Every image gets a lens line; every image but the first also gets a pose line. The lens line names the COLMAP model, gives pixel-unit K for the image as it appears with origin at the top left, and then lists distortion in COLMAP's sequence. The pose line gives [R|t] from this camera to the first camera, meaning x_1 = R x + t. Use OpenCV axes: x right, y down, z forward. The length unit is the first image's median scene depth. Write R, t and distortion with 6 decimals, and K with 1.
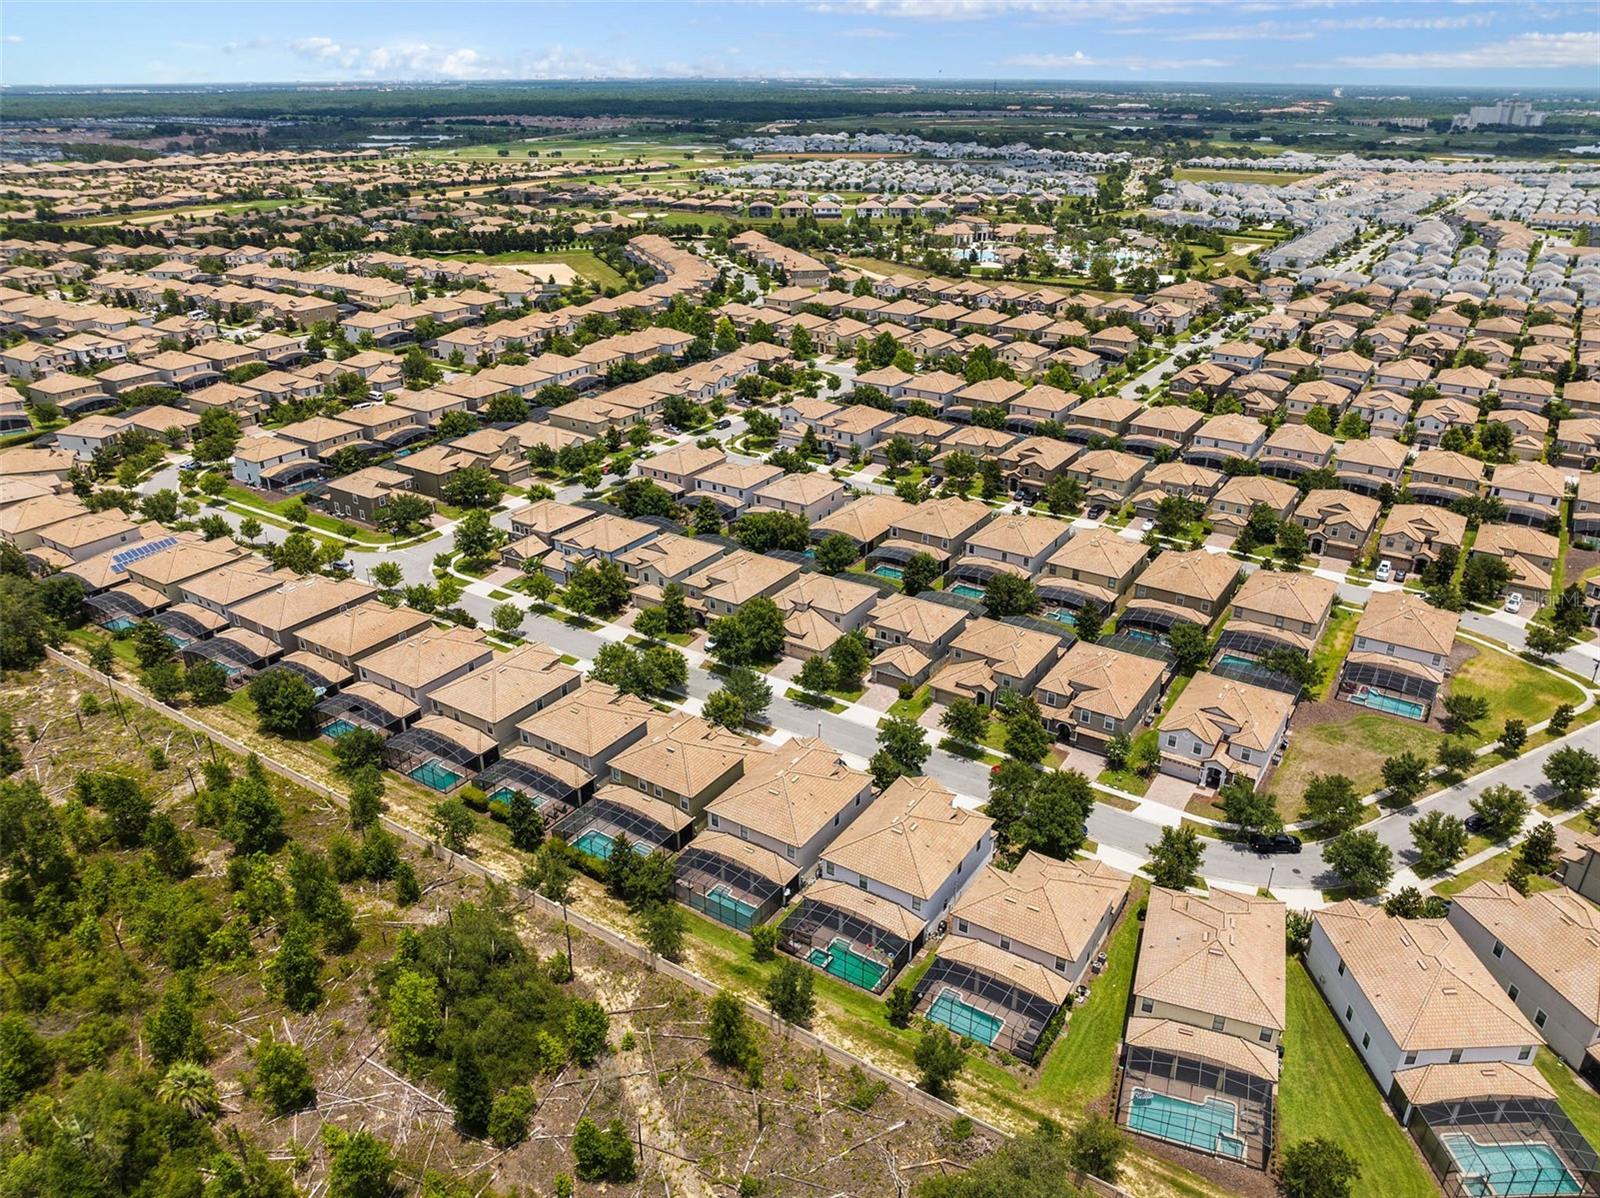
lens RADIAL K [[1134.0, 0, 800.0], [0, 1134.0, 599.0], [0, 0, 1]] dist [-0.037999, 0.007718]
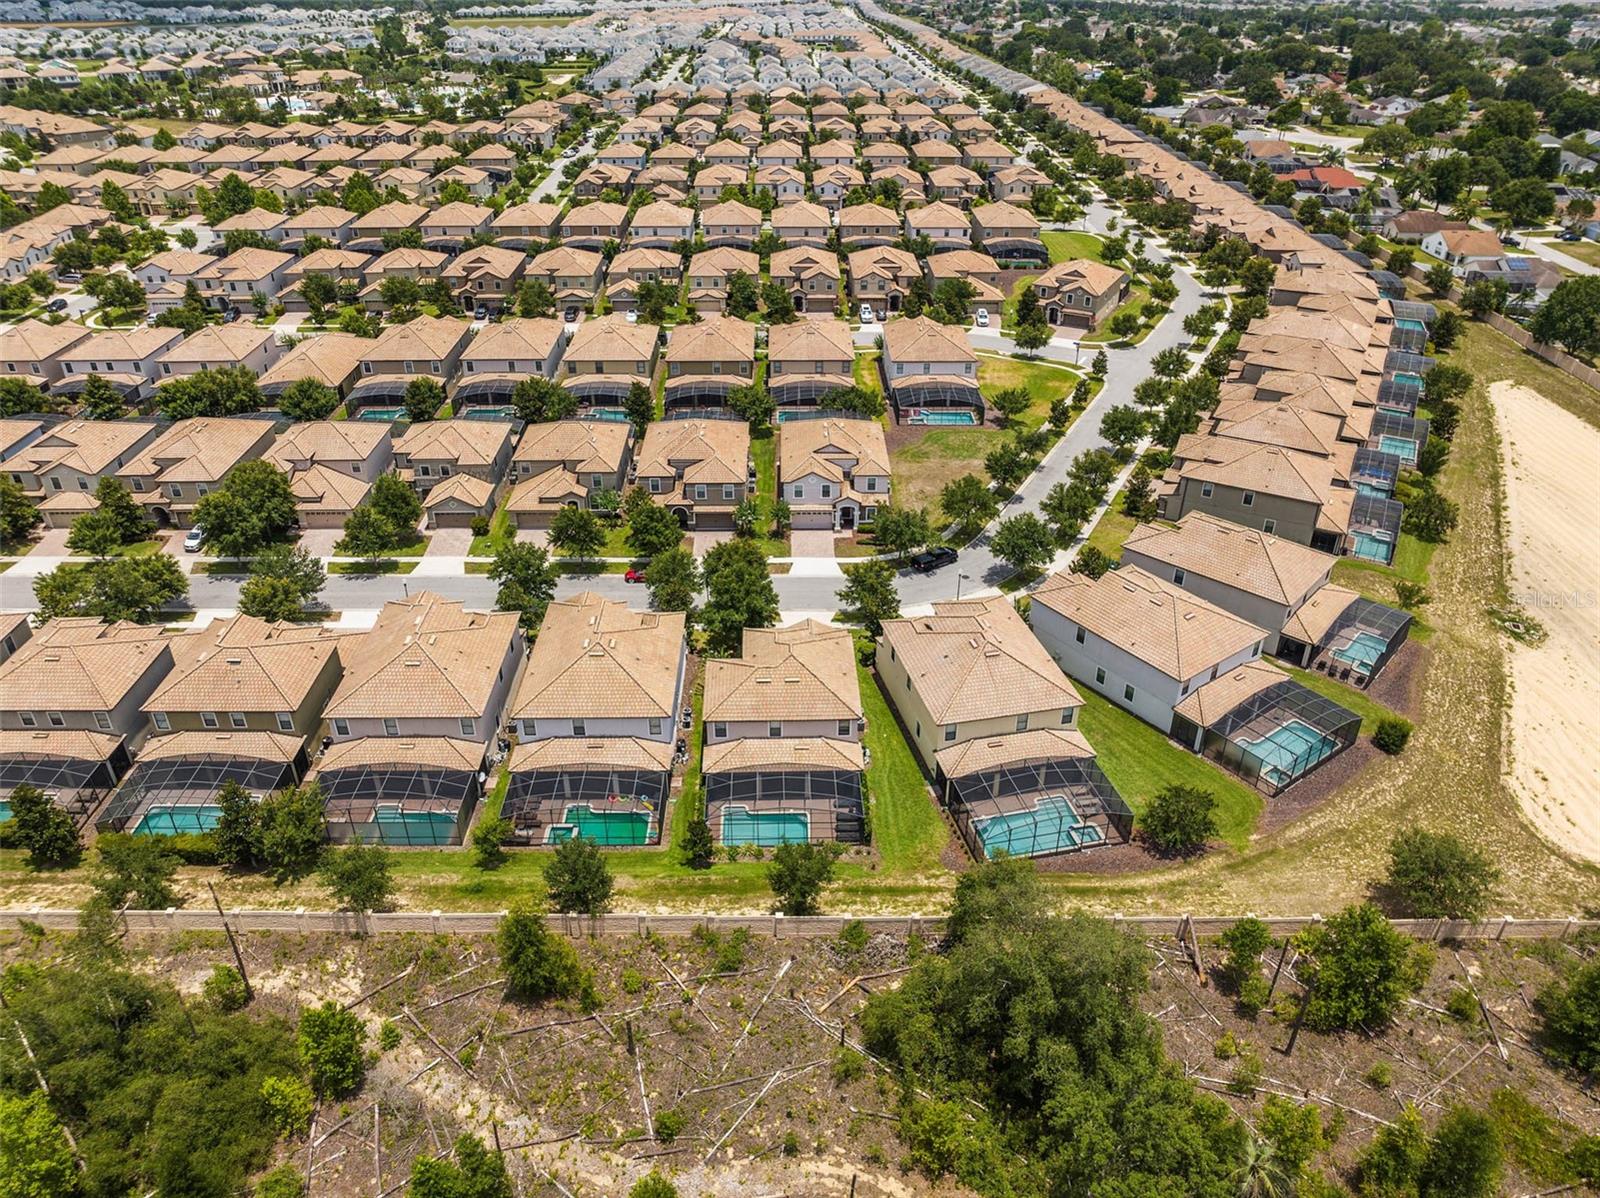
lens RADIAL K [[1134.0, 0, 800.0], [0, 1134.0, 599.0], [0, 0, 1]] dist [-0.037999, 0.007718]
pose [[0.831136, -0.285487, 0.477190, -0.110425], [0.235754, 0.958115, 0.162589, 0.050257], [-0.503620, -0.022634, 0.863629, 0.168433]]
